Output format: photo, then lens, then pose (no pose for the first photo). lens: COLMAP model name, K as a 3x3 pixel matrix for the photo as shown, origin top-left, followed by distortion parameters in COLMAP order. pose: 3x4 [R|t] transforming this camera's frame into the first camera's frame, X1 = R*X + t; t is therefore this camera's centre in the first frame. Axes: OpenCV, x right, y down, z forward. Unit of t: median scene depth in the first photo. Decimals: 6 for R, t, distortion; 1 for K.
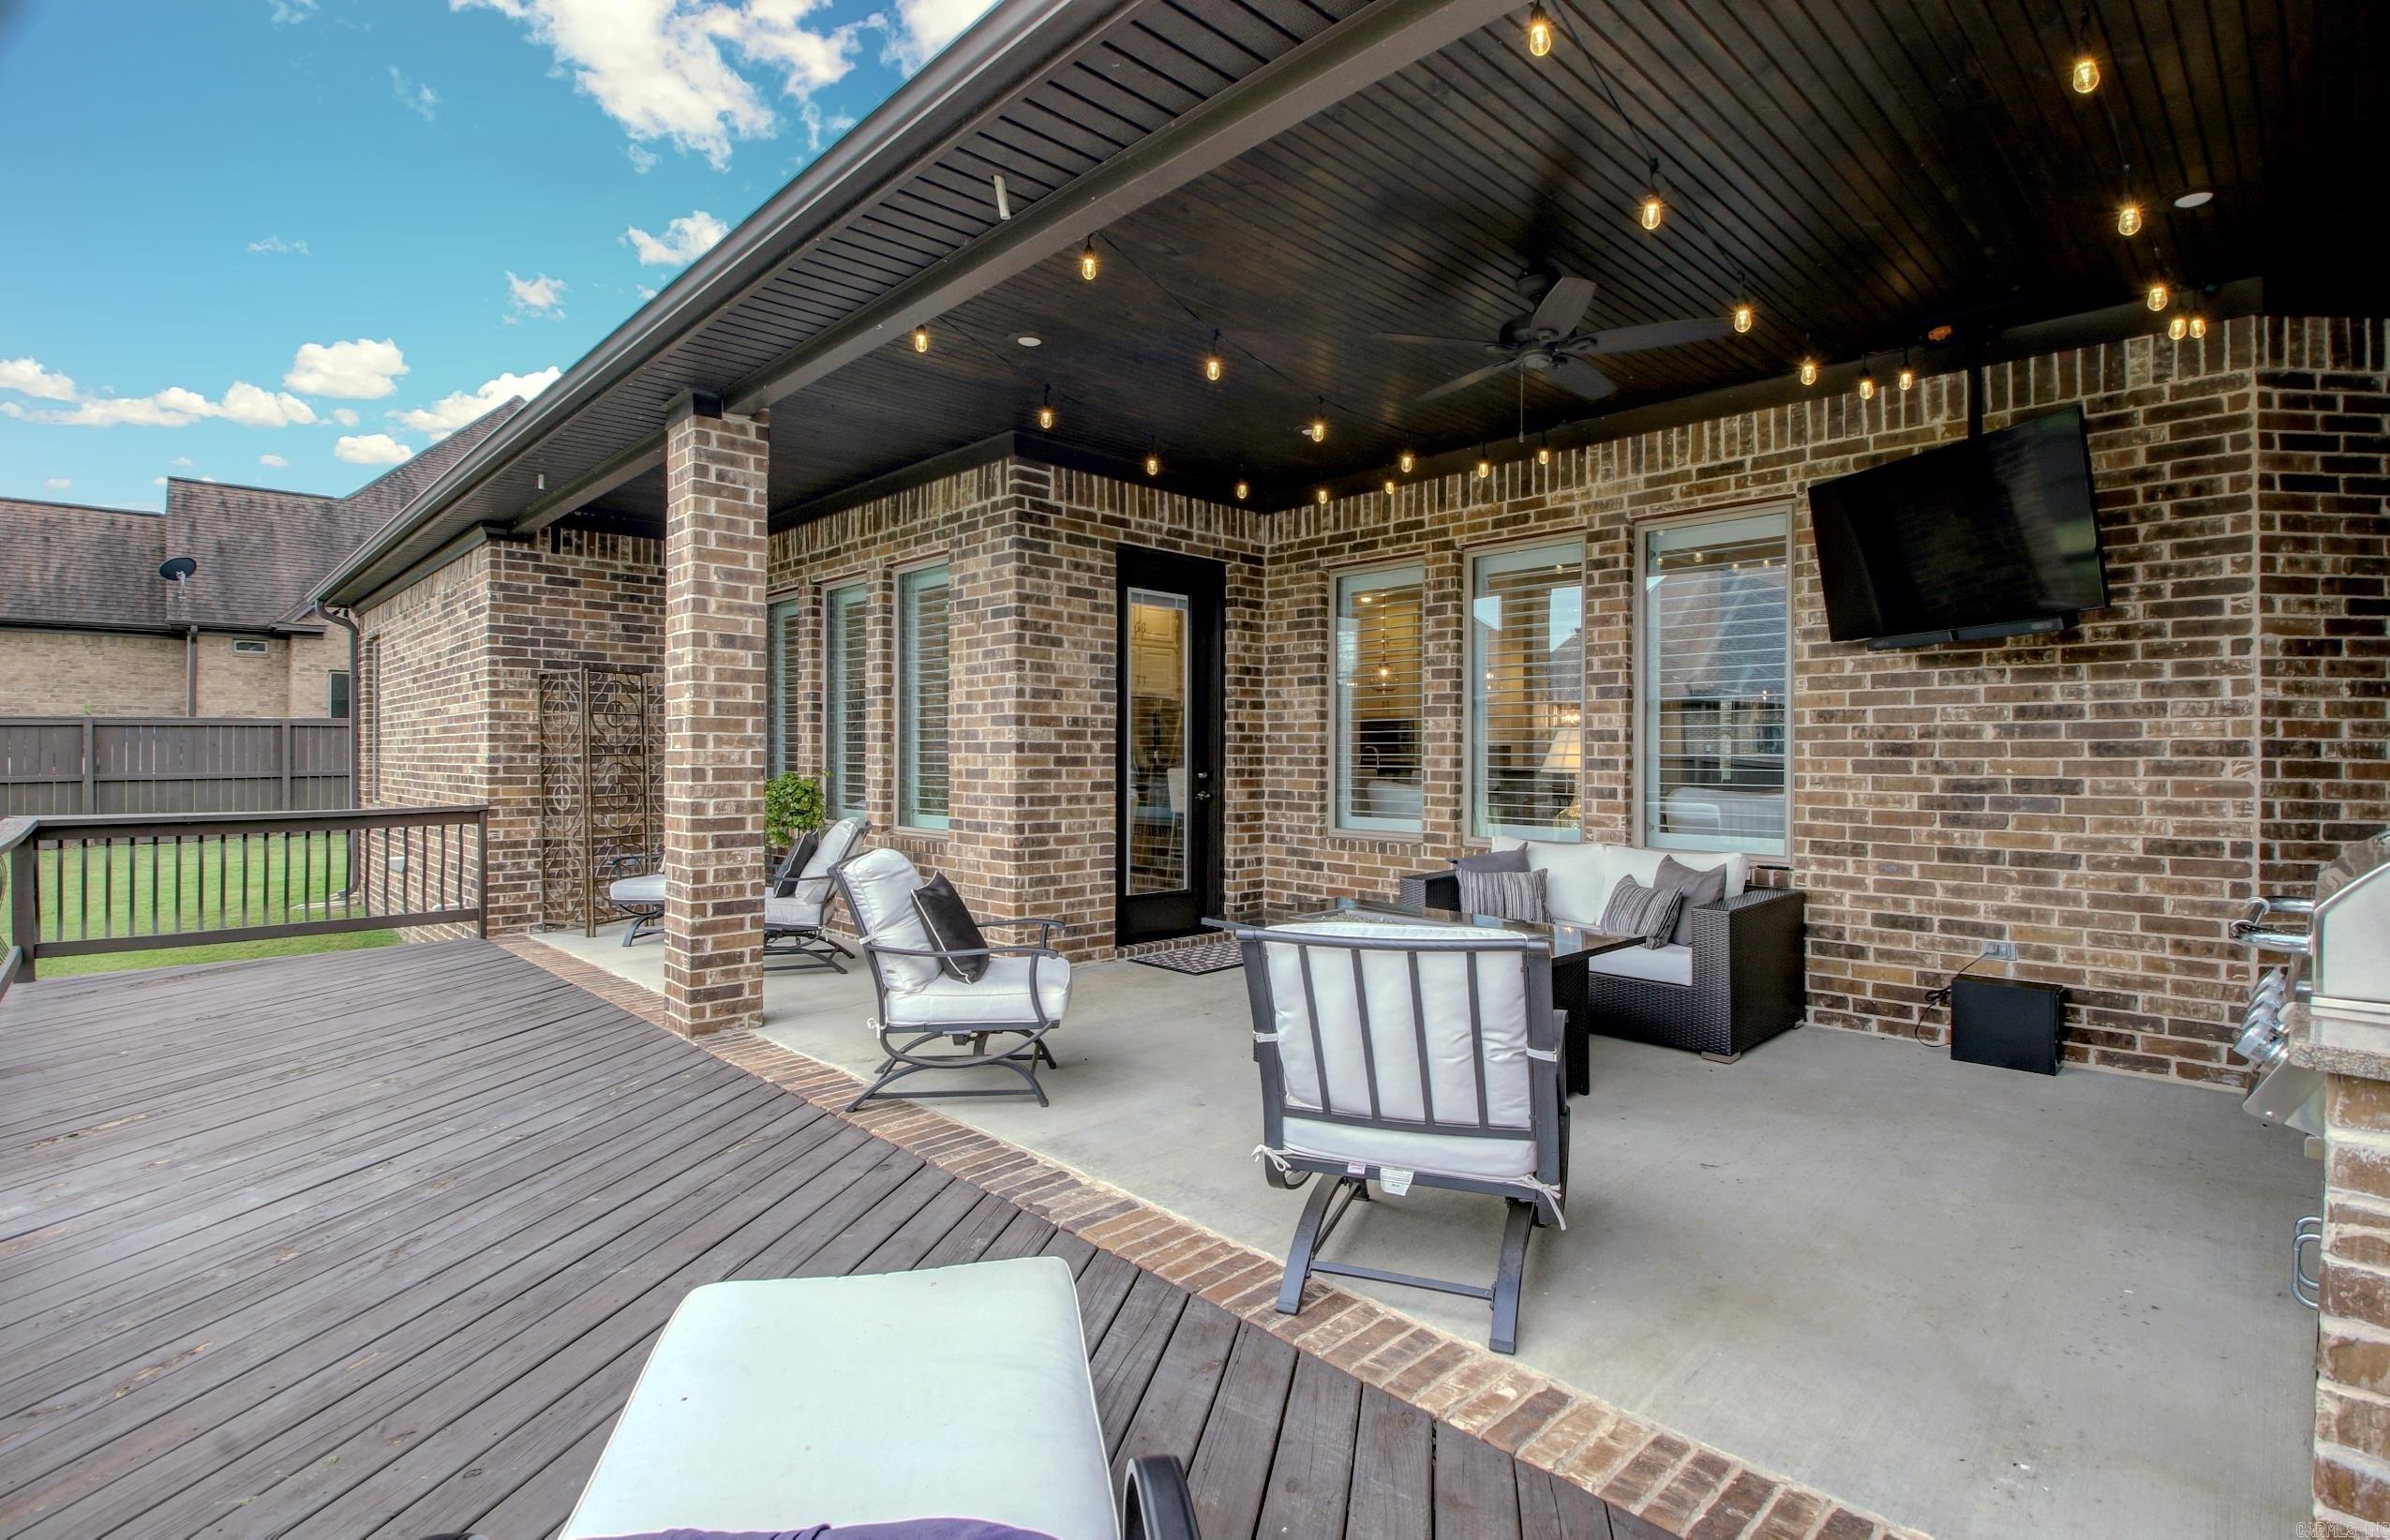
lens RADIAL K [[1110.4, 0, 1198.1], [0, 1110.4, 754.7], [0, 0, 1]] dist [0.019373, -0.030230]
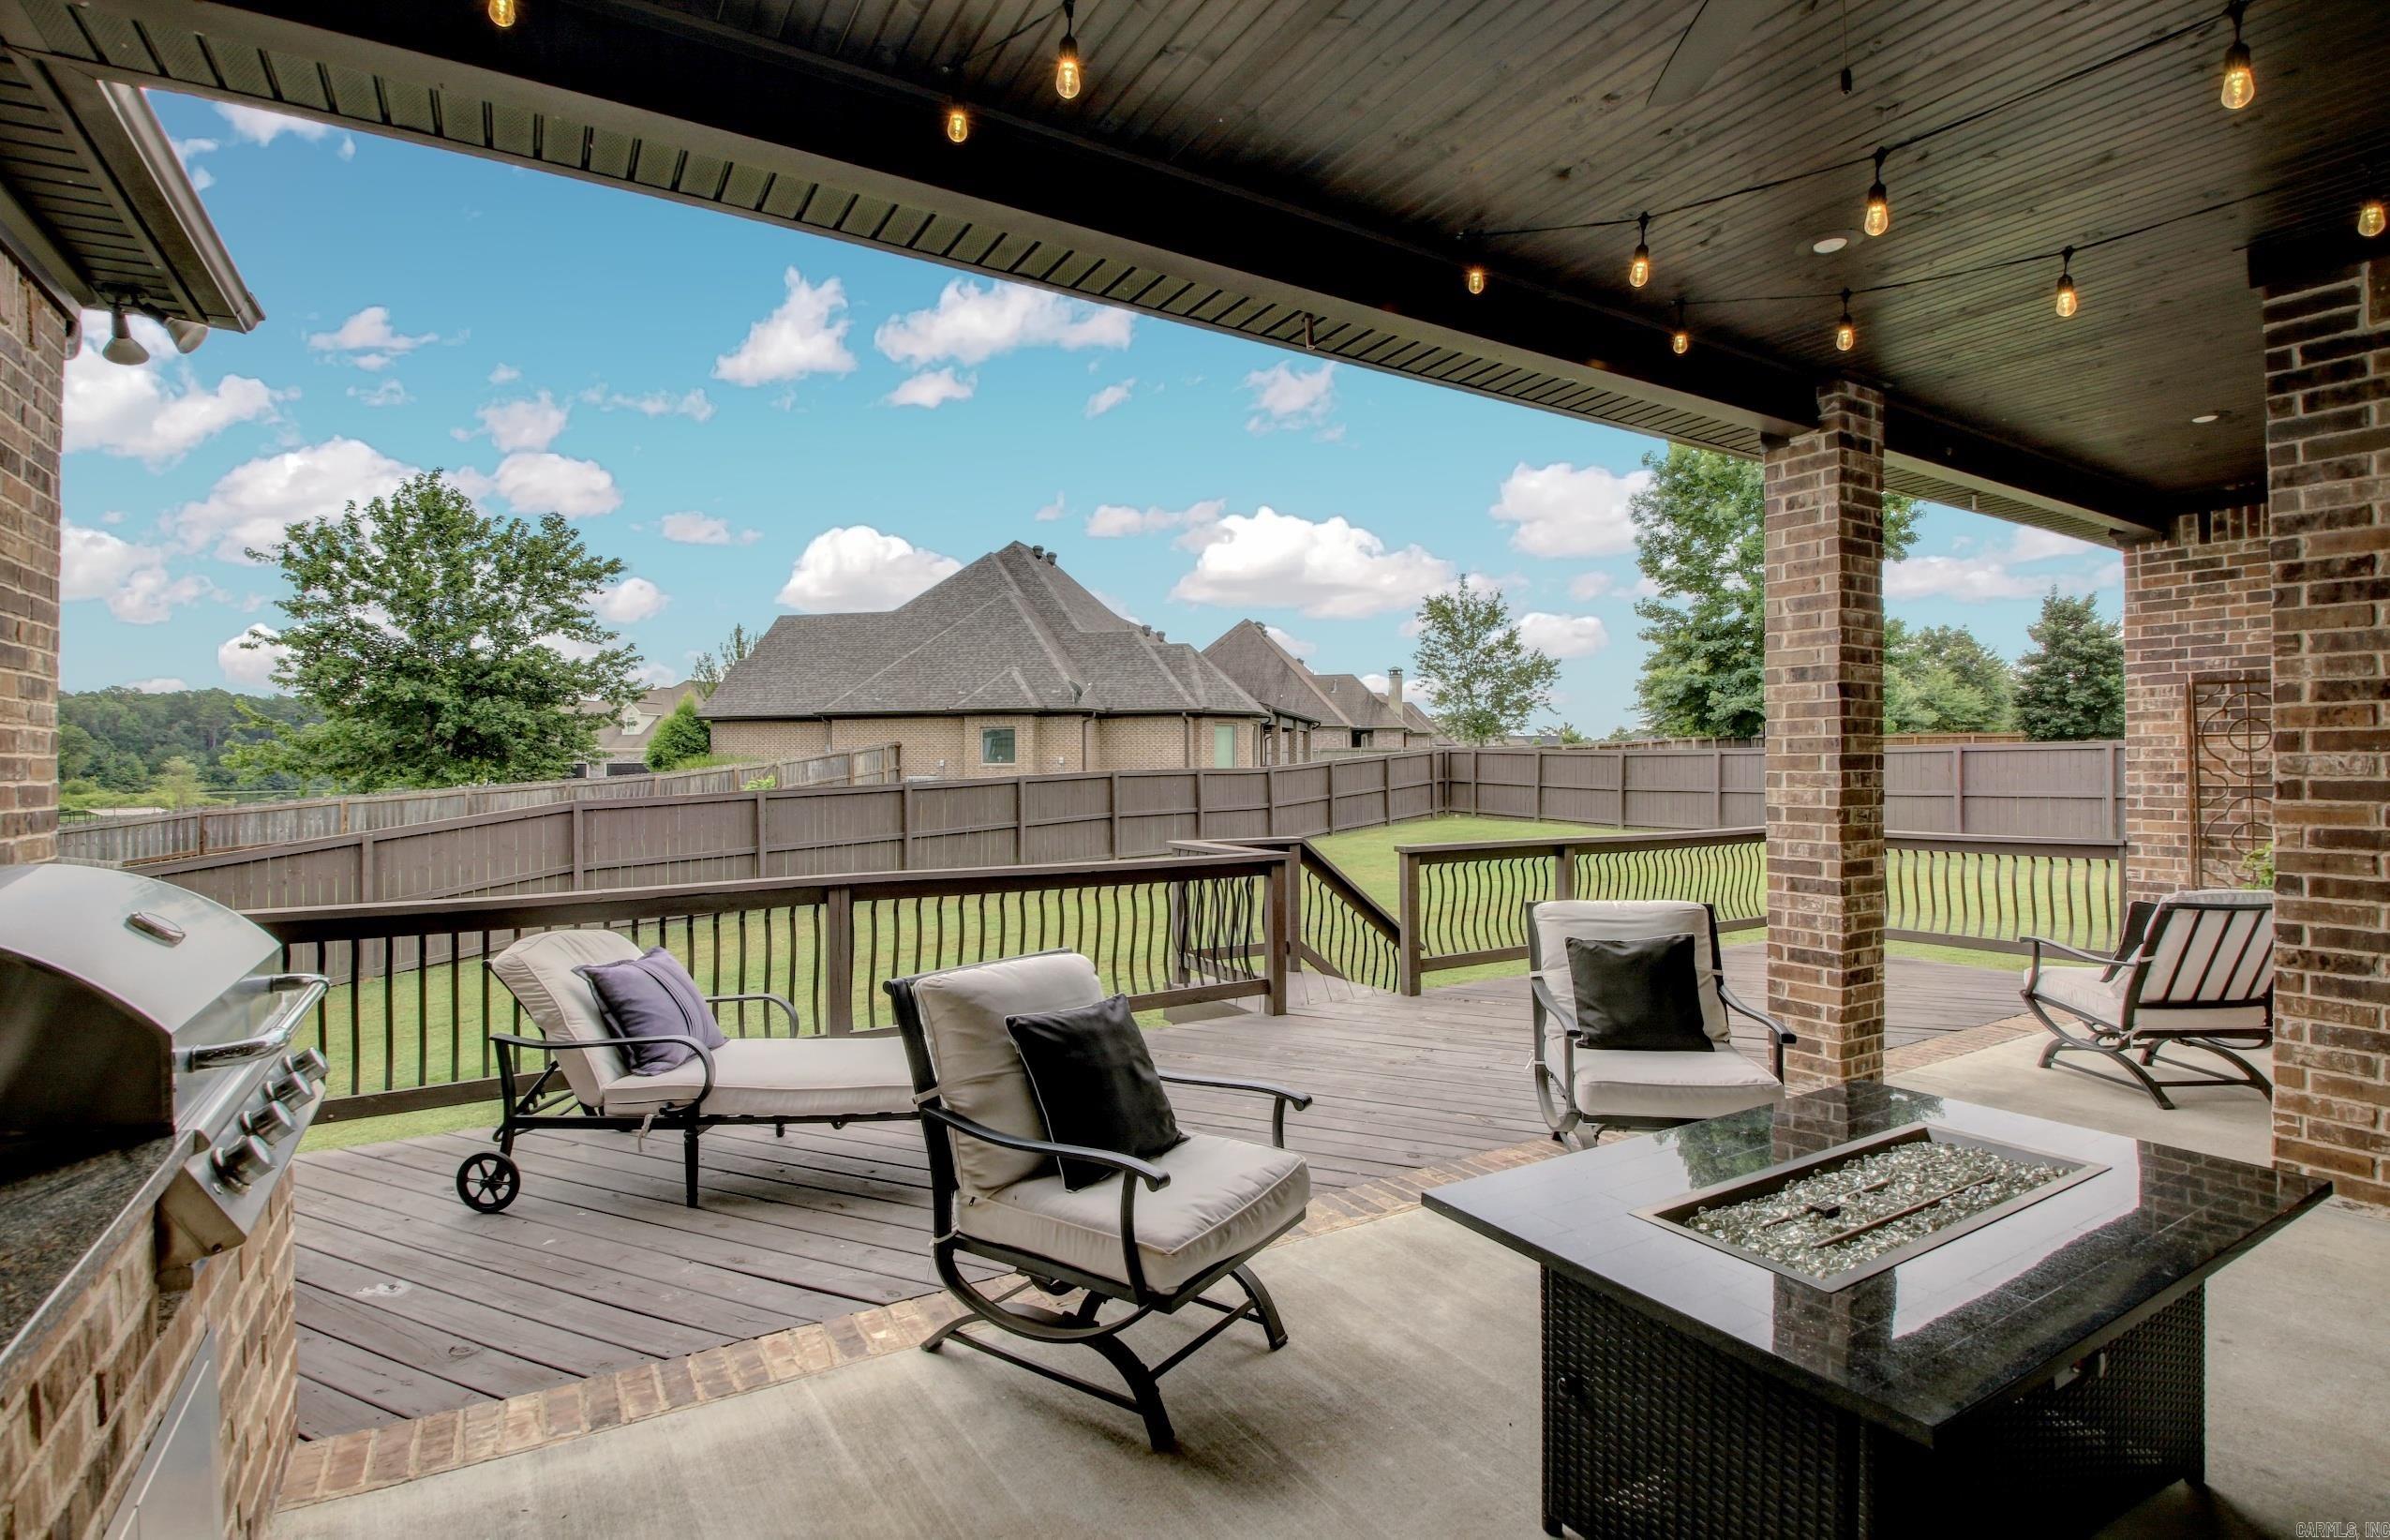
lens RADIAL K [[1110.4, 0, 1198.1], [0, 1110.4, 754.7], [0, 0, 1]] dist [0.019373, -0.030230]
pose [[-0.207775, -0.011784, -0.978106, 0.395133], [0.002495, 0.999918, -0.012577, -0.014769], [0.978173, -0.005053, -0.207729, 0.446546]]
